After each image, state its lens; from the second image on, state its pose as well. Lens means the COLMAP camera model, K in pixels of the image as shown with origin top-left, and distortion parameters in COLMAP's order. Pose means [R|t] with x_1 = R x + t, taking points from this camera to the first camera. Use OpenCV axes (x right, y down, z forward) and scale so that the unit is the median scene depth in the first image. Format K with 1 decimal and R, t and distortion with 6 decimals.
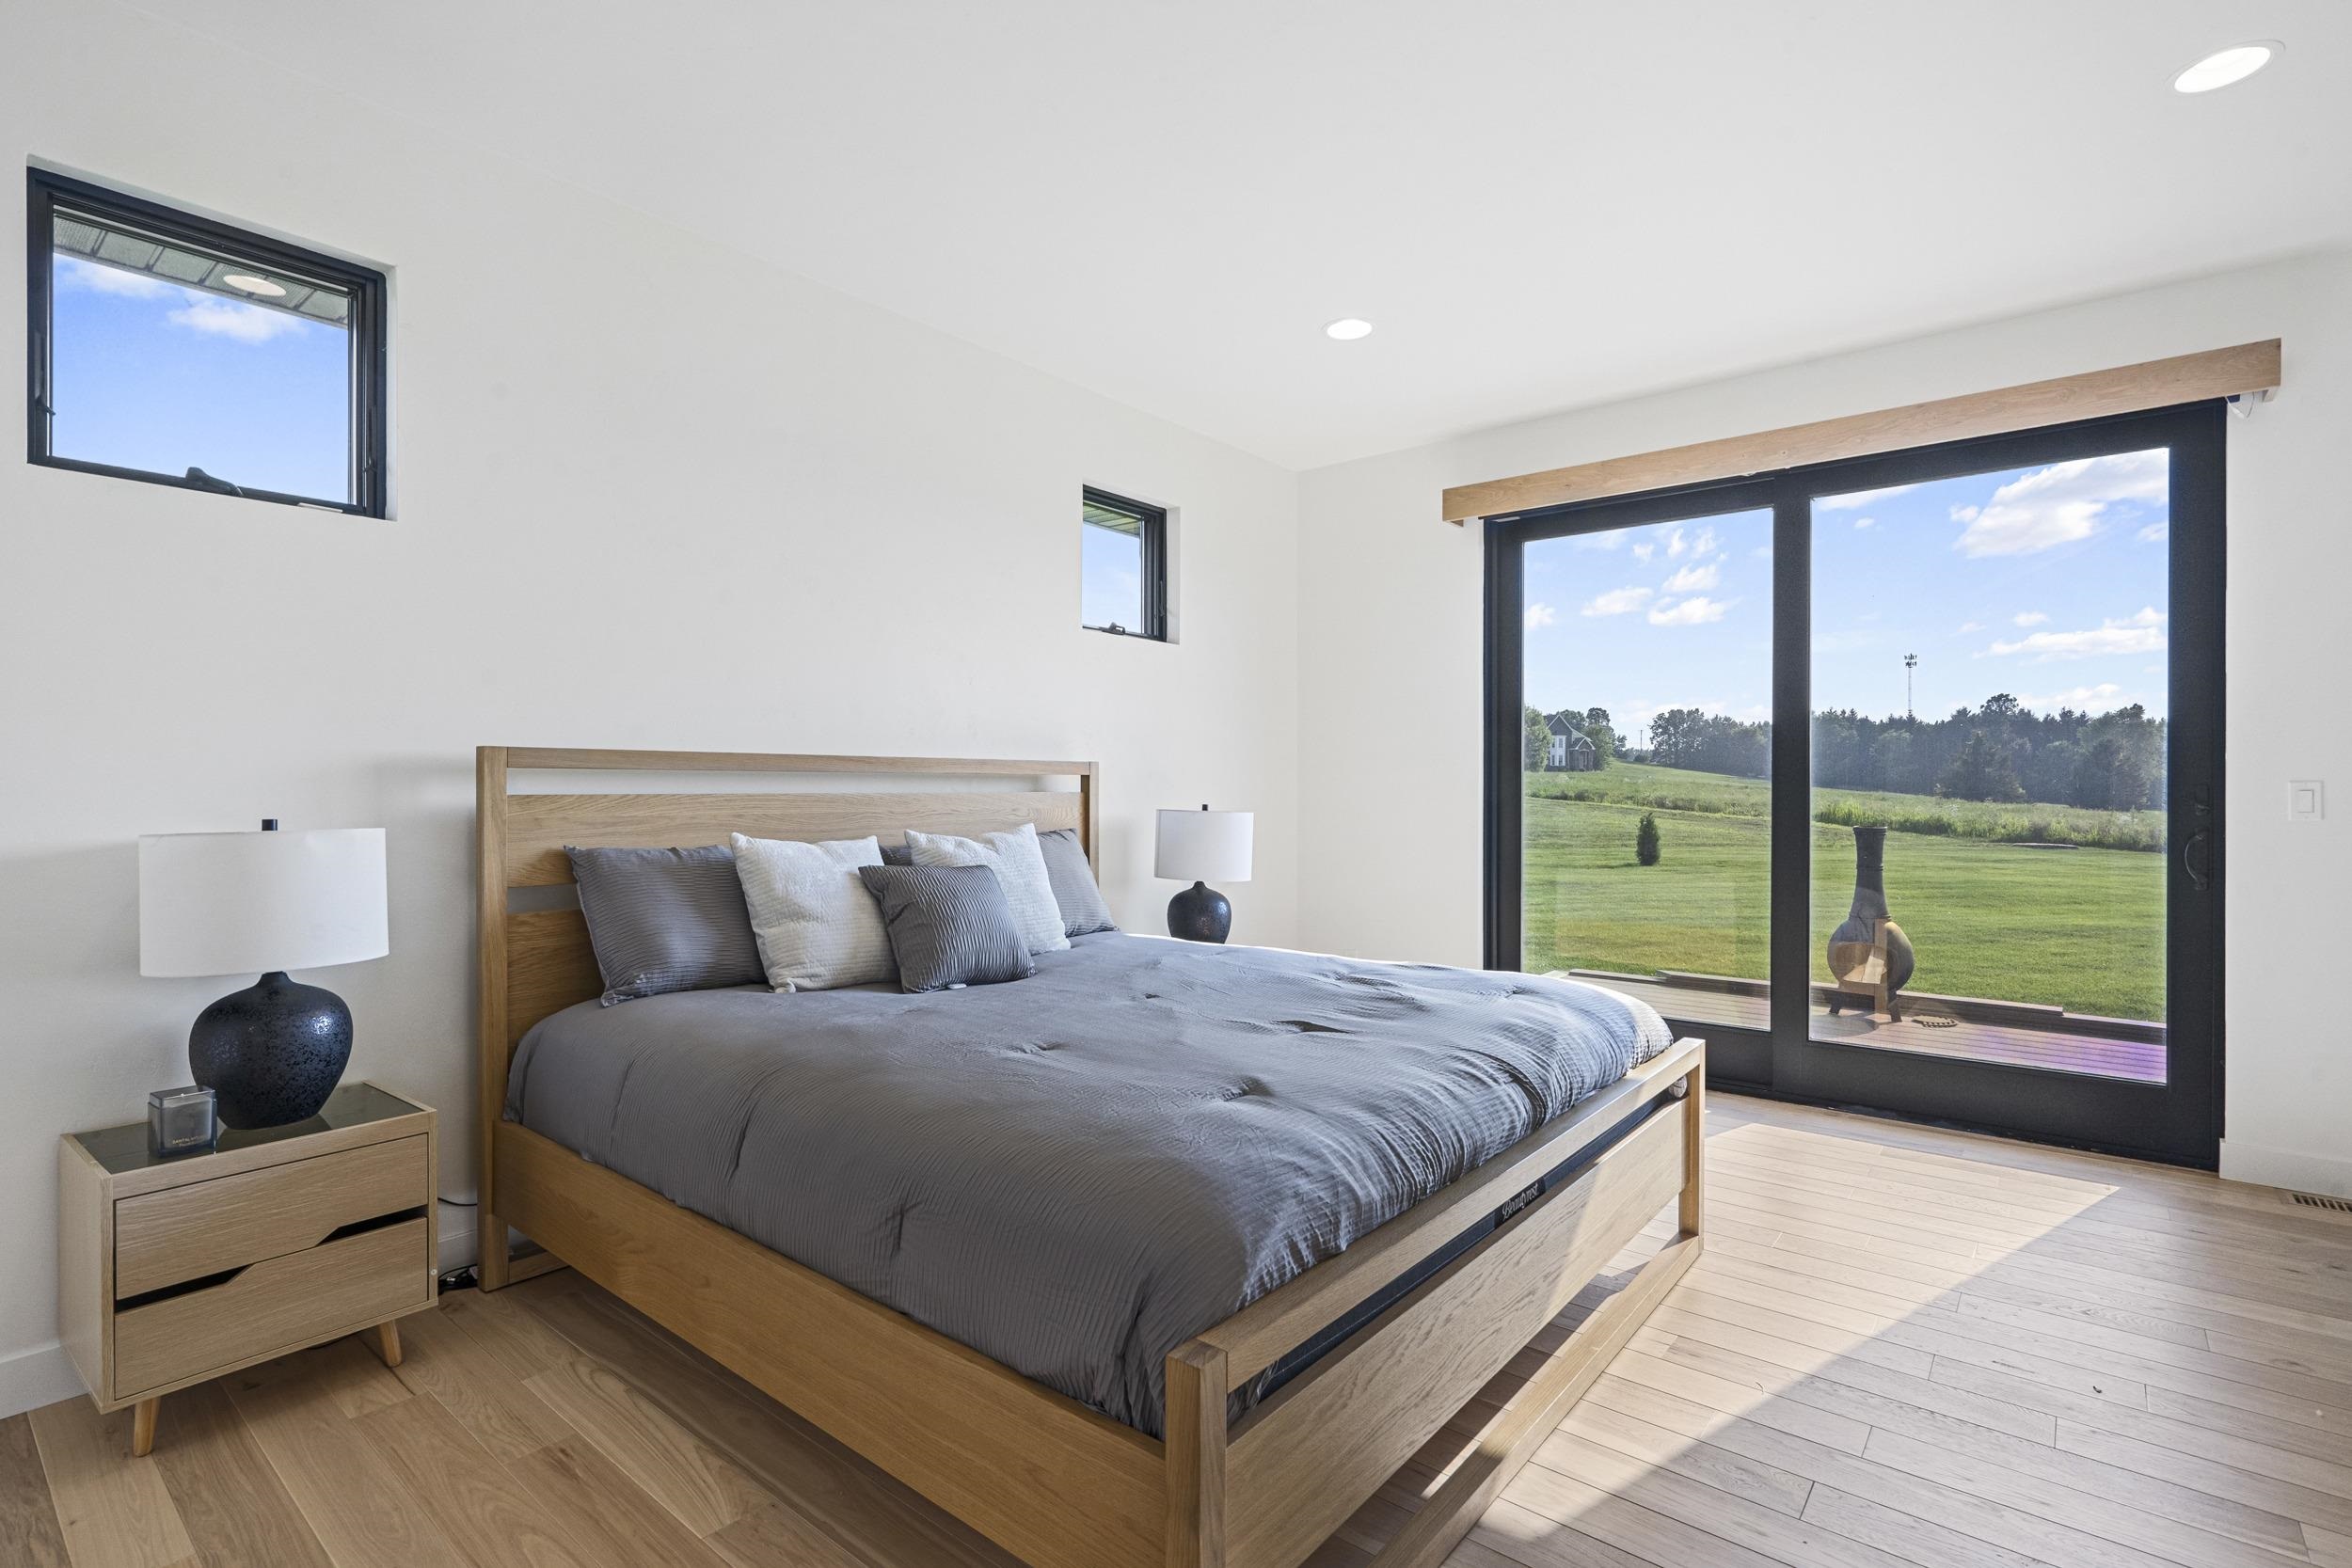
lens RADIAL K [[1100.2, 0, 1182.6], [0, 1100.2, 781.1], [0, 0, 1]] dist [-0.006111, 0.002485]
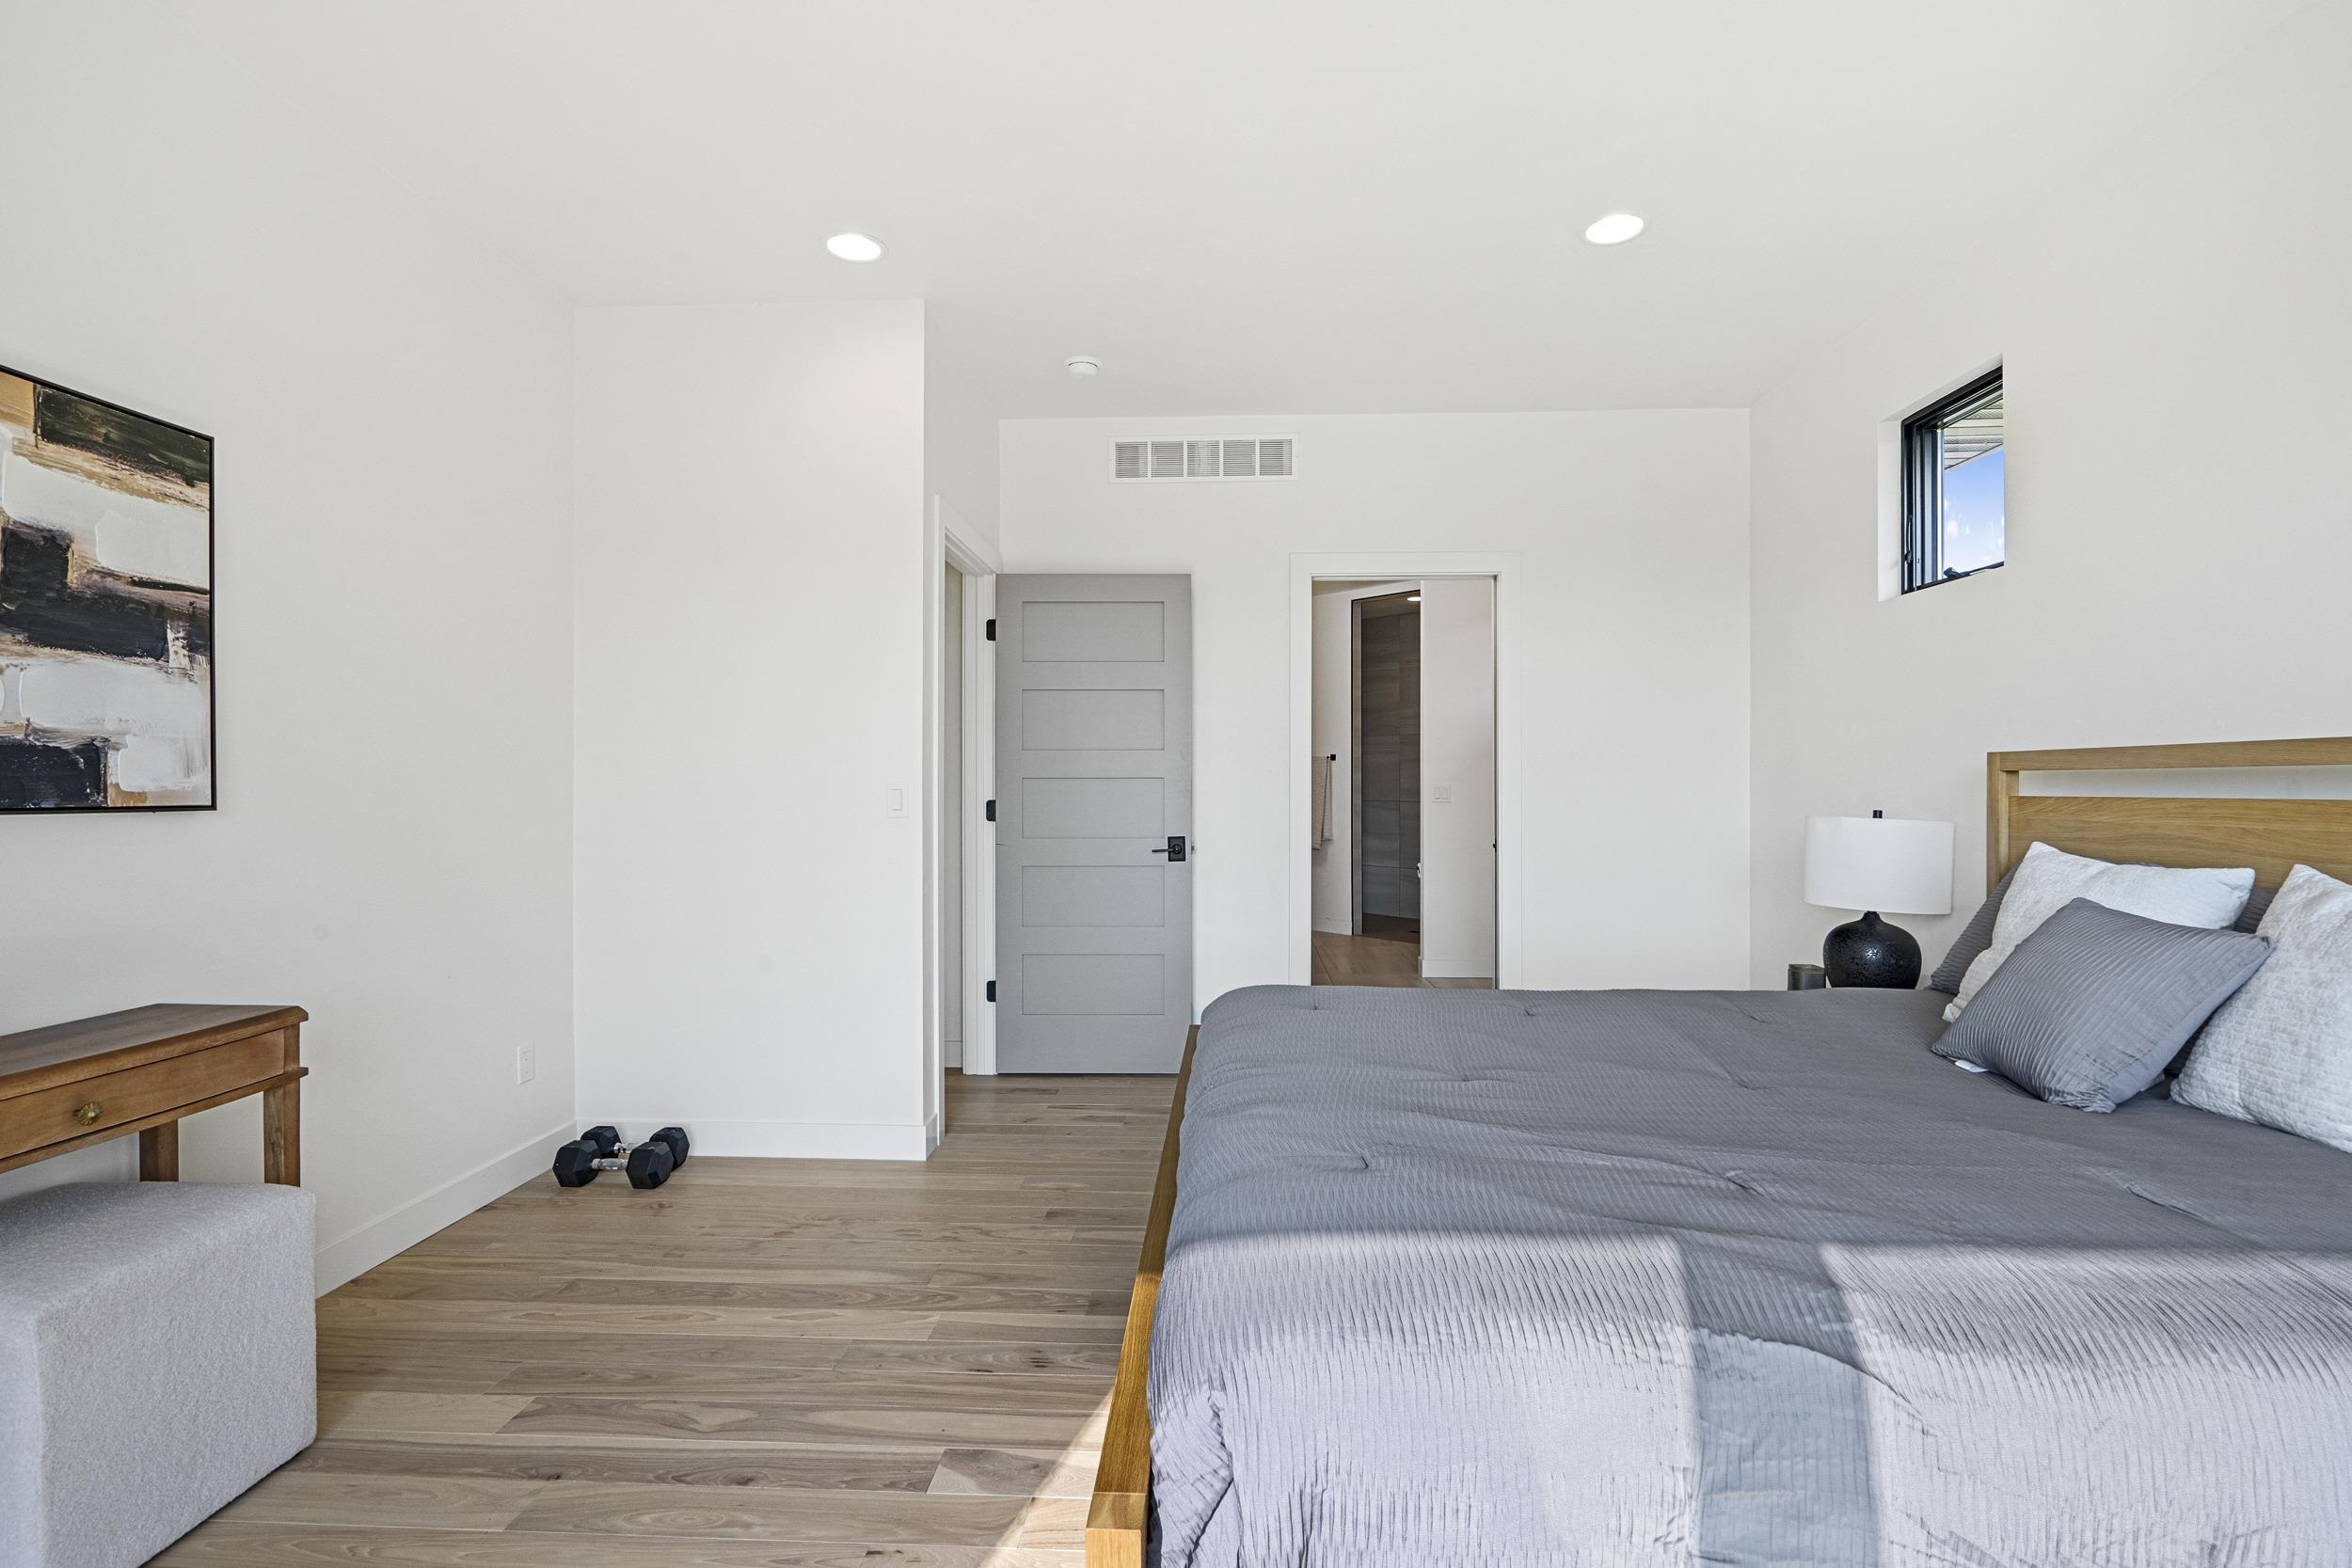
lens RADIAL K [[1100.2, 0, 1174.3], [0, 1100.2, 788.2], [0, 0, 1]] dist [-0.006111, 0.002485]
pose [[-0.812712, -0.005037, -0.582644, 0.741292], [-0.003814, 0.999987, -0.003326, 0.012481], [0.582653, -0.000481, -0.812721, 1.502429]]
